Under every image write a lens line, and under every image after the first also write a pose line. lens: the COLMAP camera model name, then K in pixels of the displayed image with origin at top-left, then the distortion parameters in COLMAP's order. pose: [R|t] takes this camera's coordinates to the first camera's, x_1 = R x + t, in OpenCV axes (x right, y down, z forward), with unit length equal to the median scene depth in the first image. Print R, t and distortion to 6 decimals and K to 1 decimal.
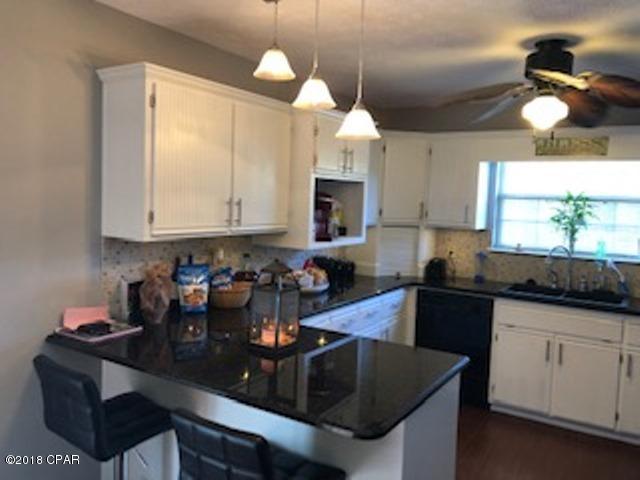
lens RADIAL K [[525.0, 0, 315.4], [0, 525.0, 239.5], [0, 0, 1]] dist [0.059693, -0.016498]
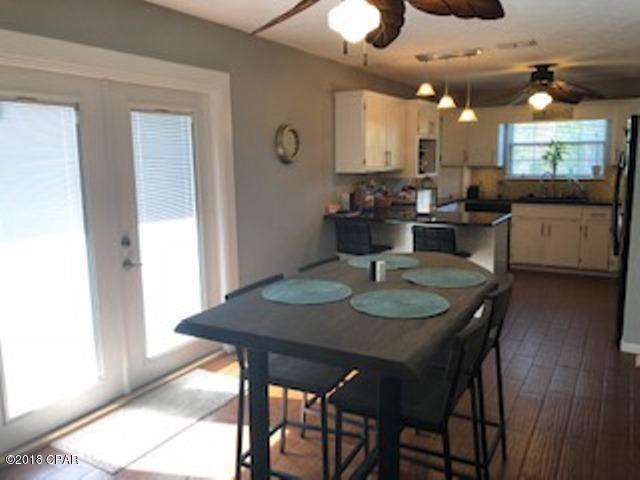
lens RADIAL K [[525.0, 0, 325.0], [0, 525.0, 240.1], [0, 0, 1]] dist [0.059693, -0.016498]
pose [[0.997545, -0.056845, 0.040909, -0.337169], [0.053858, 0.996040, 0.070743, 0.070797], [-0.044768, -0.068366, 0.996655, -0.686033]]
